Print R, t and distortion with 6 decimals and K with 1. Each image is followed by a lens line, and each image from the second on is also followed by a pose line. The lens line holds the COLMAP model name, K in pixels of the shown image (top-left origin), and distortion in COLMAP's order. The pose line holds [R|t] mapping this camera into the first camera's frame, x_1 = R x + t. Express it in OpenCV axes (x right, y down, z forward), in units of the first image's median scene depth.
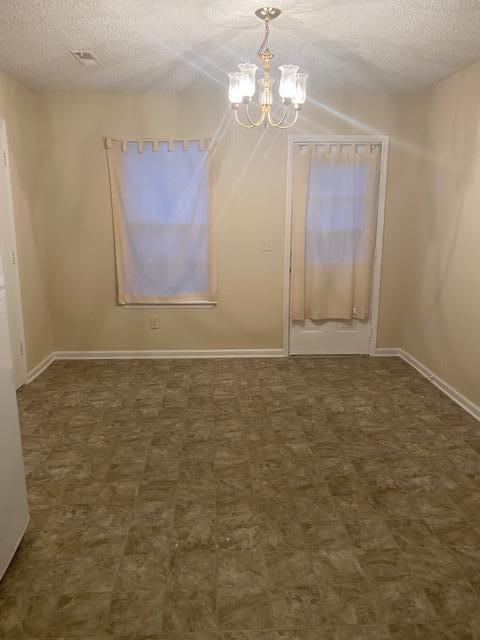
lens RADIAL K [[484.9, 0, 240.0], [0, 484.9, 319.9], [0, 0, 1]] dist [-0.002943, -0.000666]
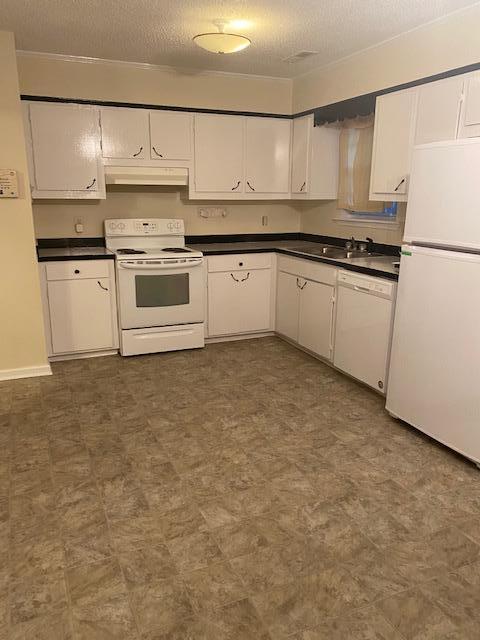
lens RADIAL K [[484.9, 0, 239.7], [0, 484.9, 320.1], [0, 0, 1]] dist [-0.002943, -0.000666]
pose [[-0.934461, 0.084534, -0.345885, 0.474221], [-0.085227, 0.890069, 0.447787, -0.360127], [0.345715, 0.447918, -0.824530, 1.610727]]
